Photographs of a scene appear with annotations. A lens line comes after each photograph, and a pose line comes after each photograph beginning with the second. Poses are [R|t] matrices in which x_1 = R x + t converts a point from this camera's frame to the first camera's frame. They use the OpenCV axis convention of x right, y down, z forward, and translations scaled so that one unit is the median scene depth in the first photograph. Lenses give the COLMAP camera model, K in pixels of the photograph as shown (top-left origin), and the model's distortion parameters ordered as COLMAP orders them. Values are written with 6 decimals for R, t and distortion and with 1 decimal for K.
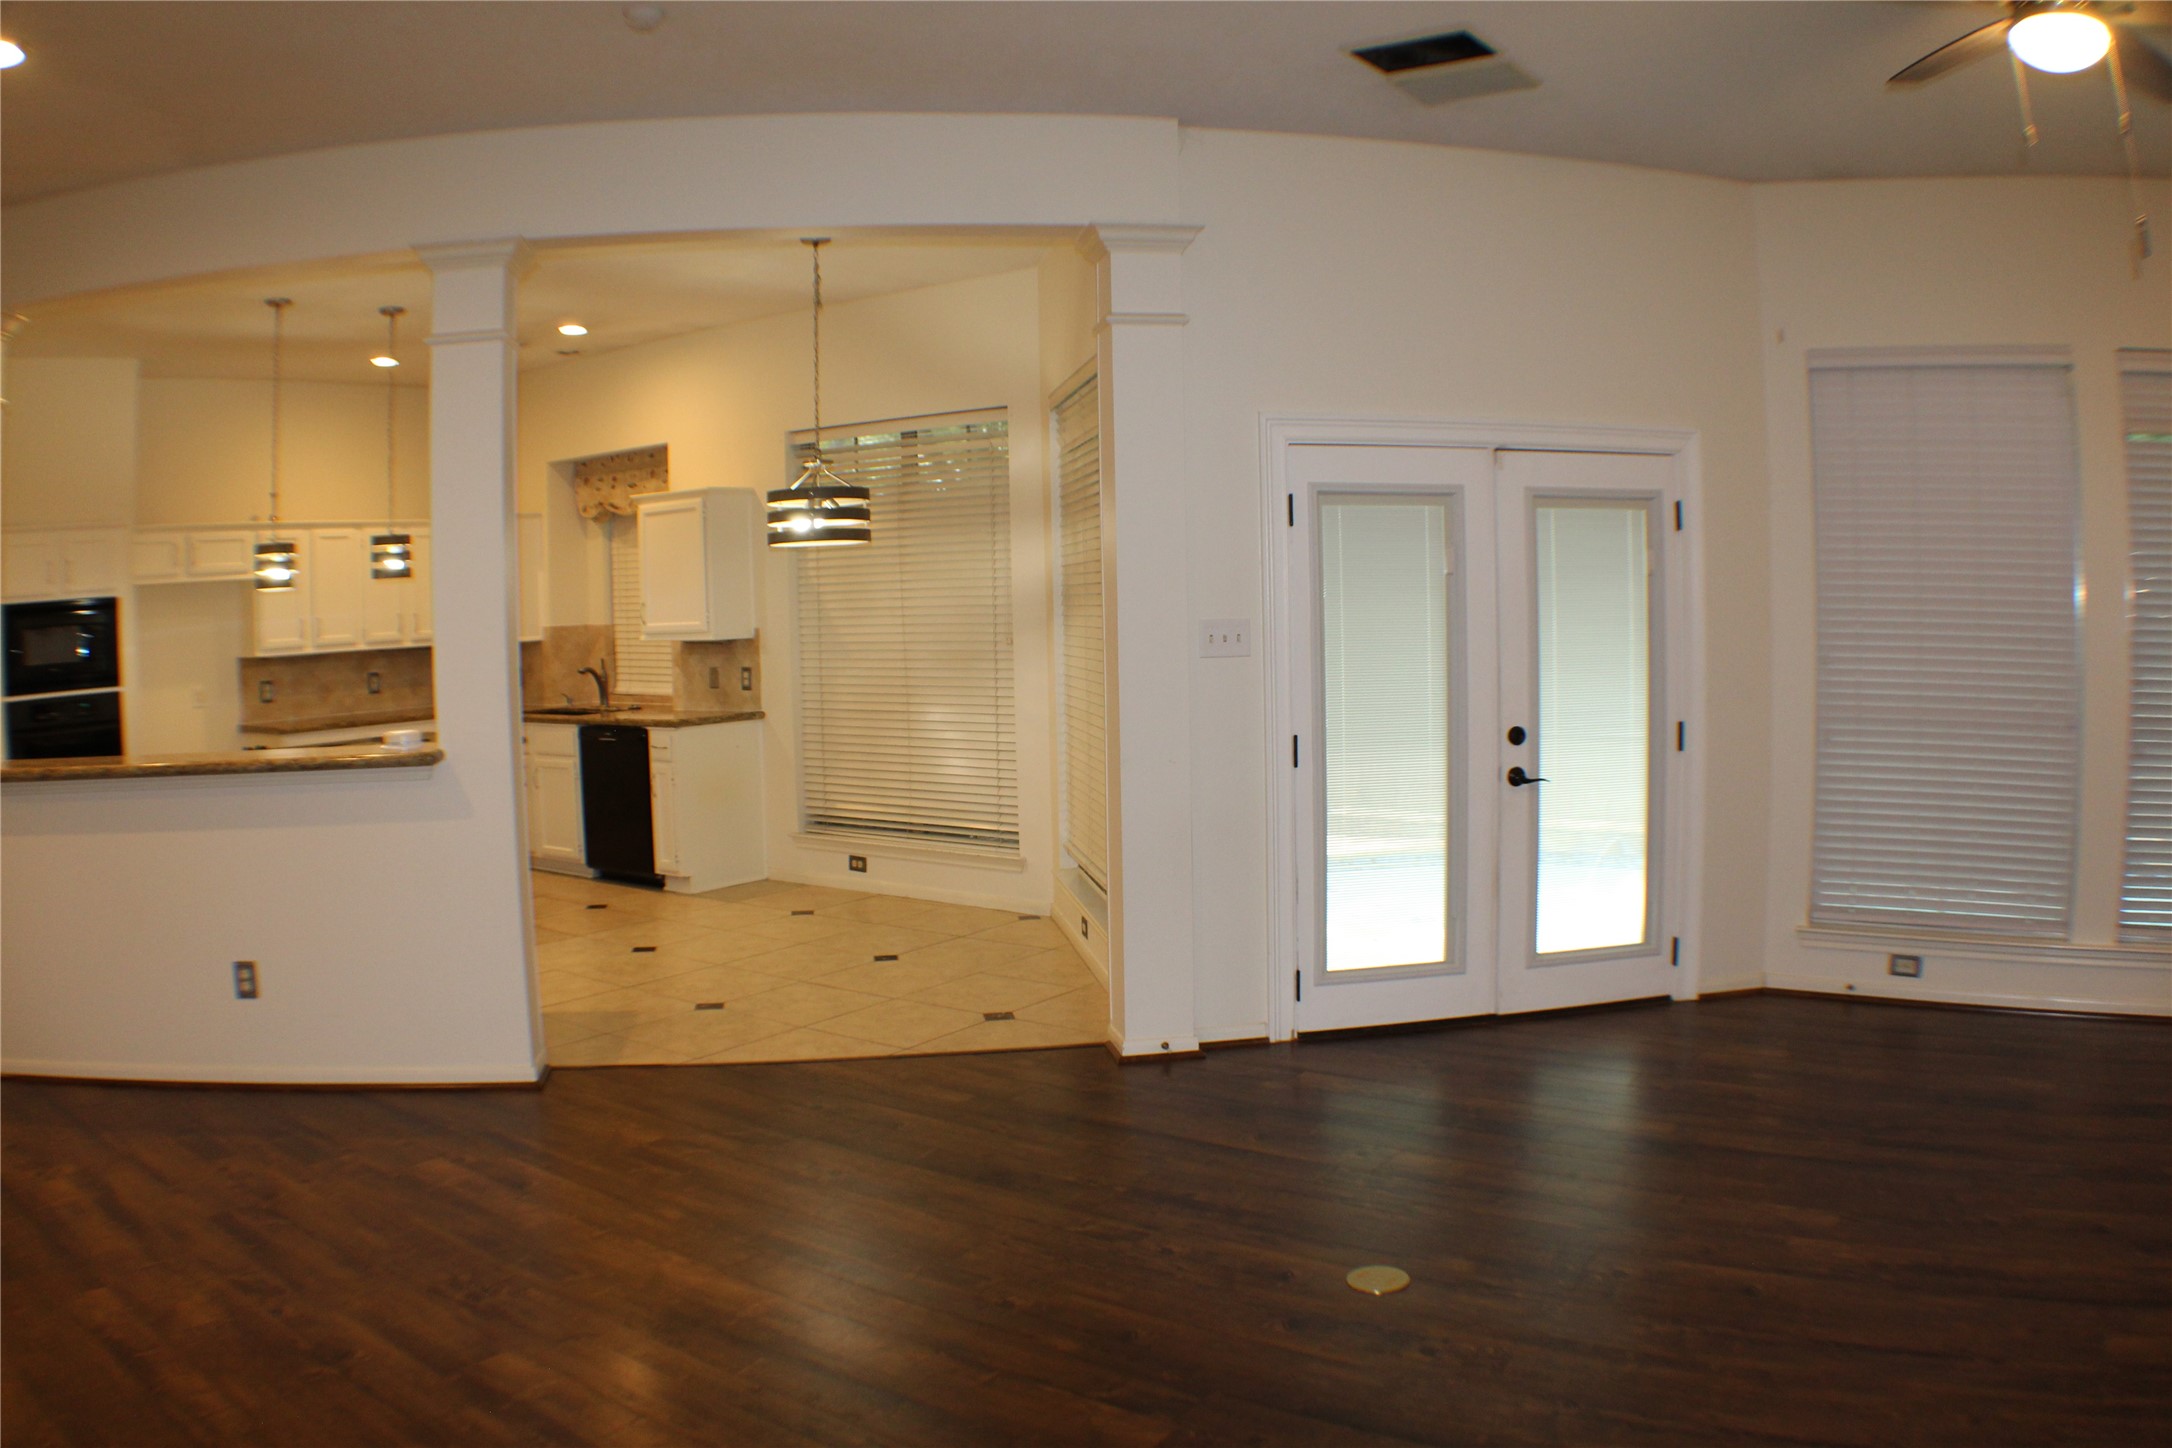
lens RADIAL K [[1605.6, 0, 1125.3], [0, 1605.6, 771.0], [0, 0, 1]] dist [-0.345484, 0.119001]
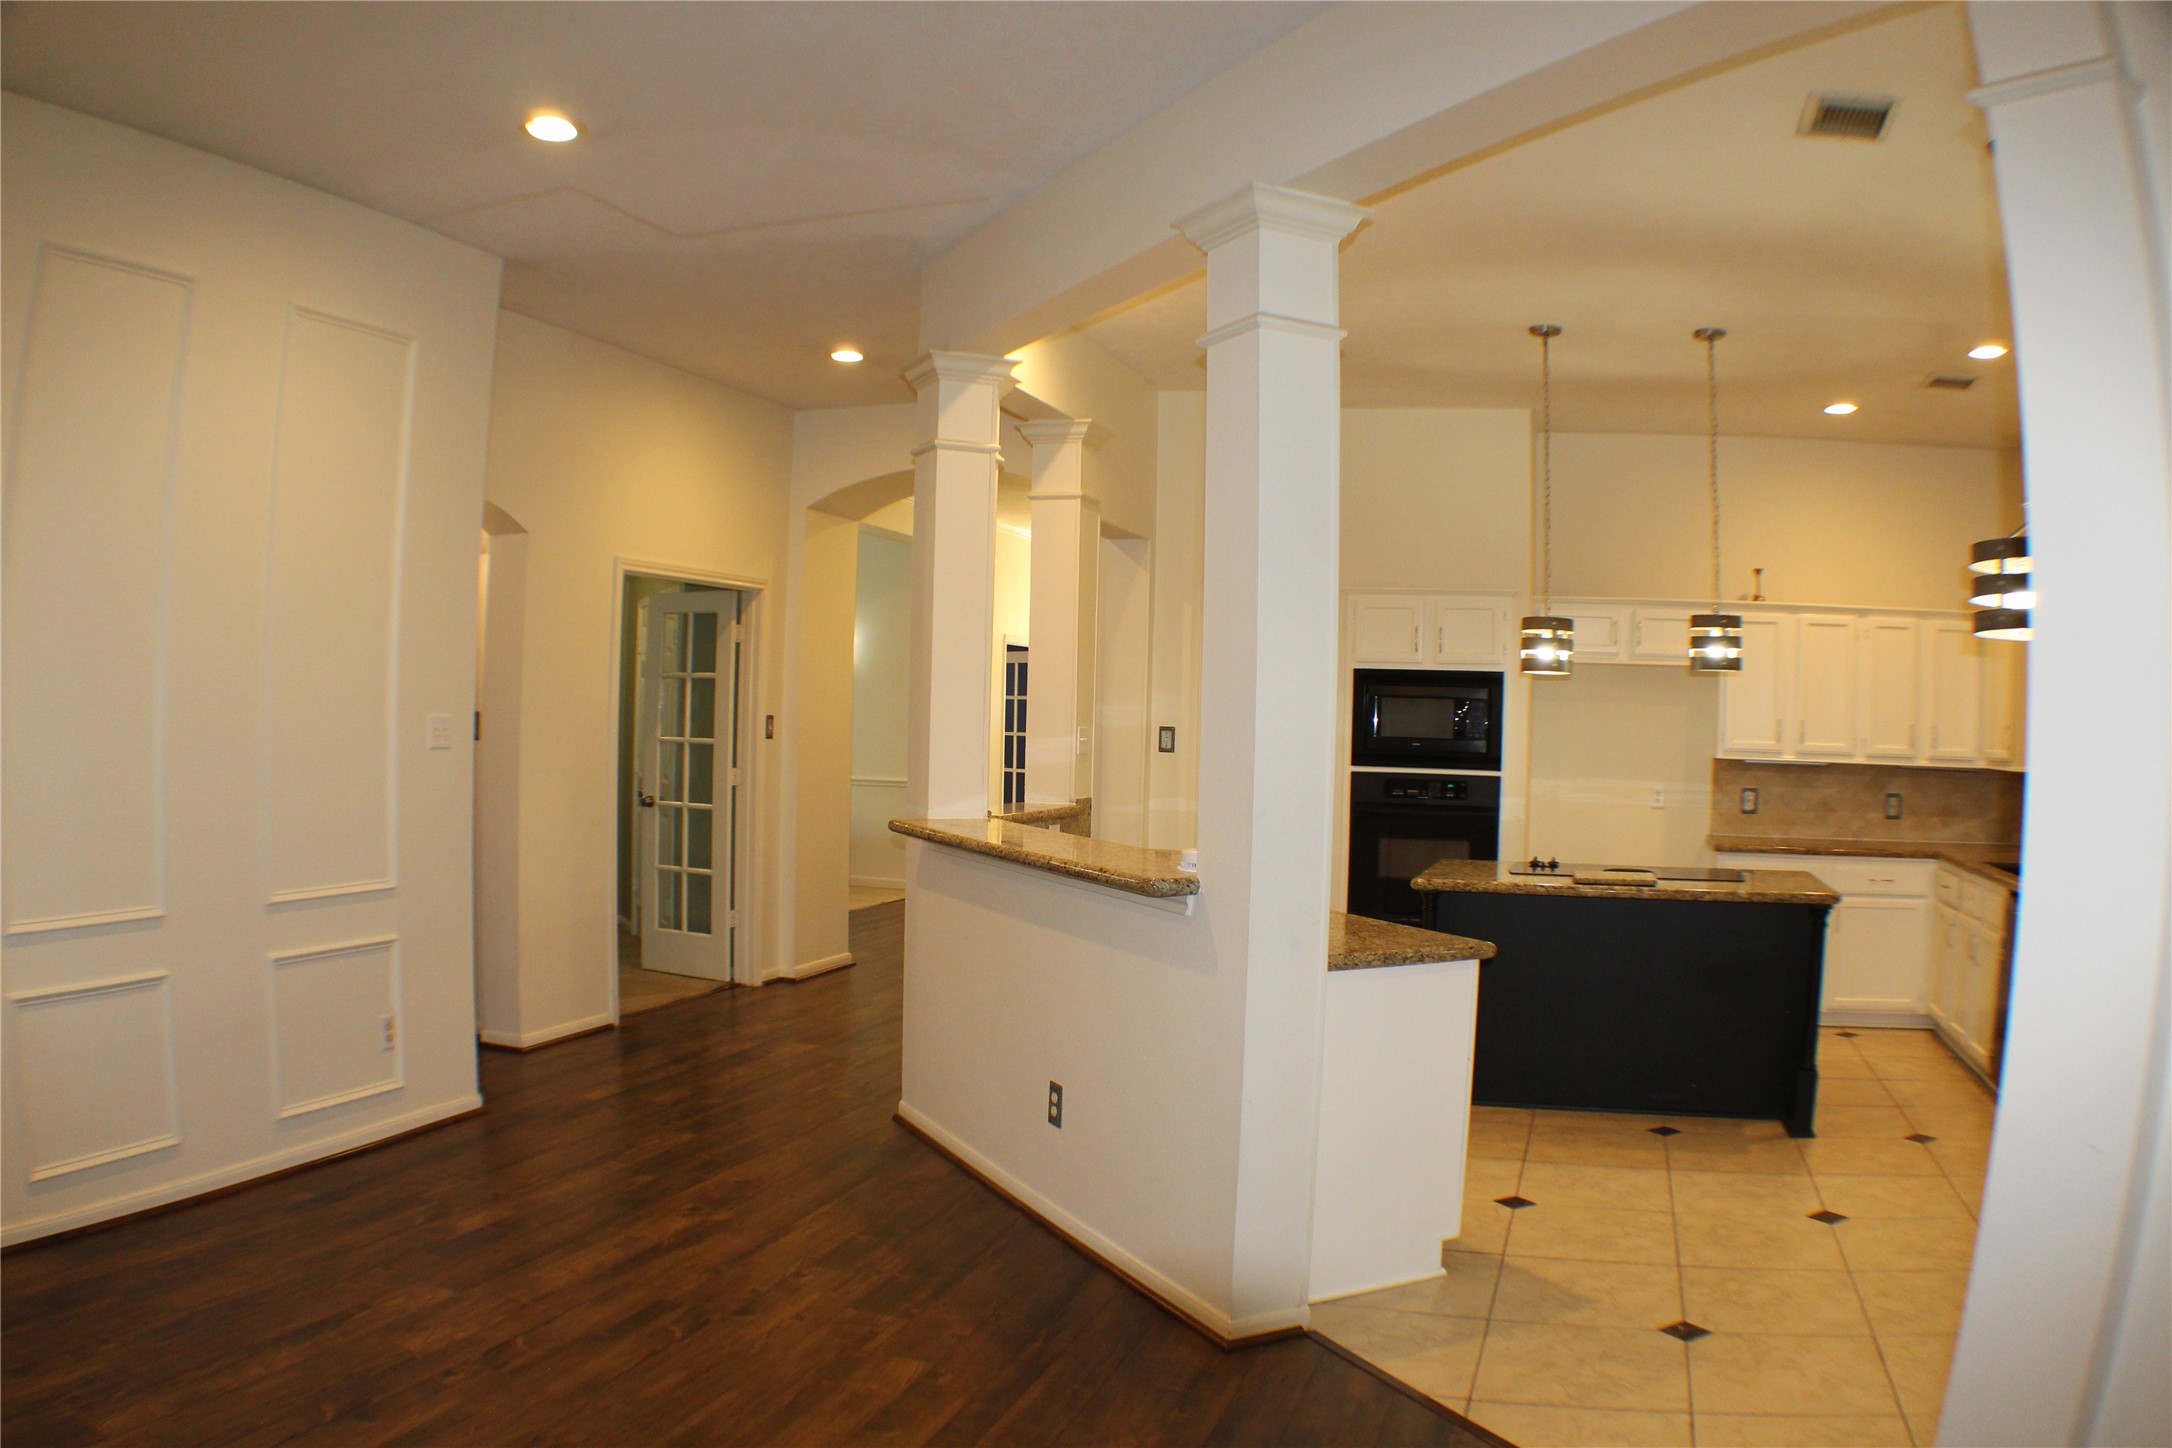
lens RADIAL K [[1579.7, 0, 1117.3], [0, 1579.7, 763.7], [0, 0, 1]] dist [-0.335863, 0.100729]
pose [[0.277269, 0.054300, -0.959257, 0.162617], [-0.134269, 0.990794, 0.017275, -0.044726], [0.951364, 0.124009, 0.282008, 0.409515]]
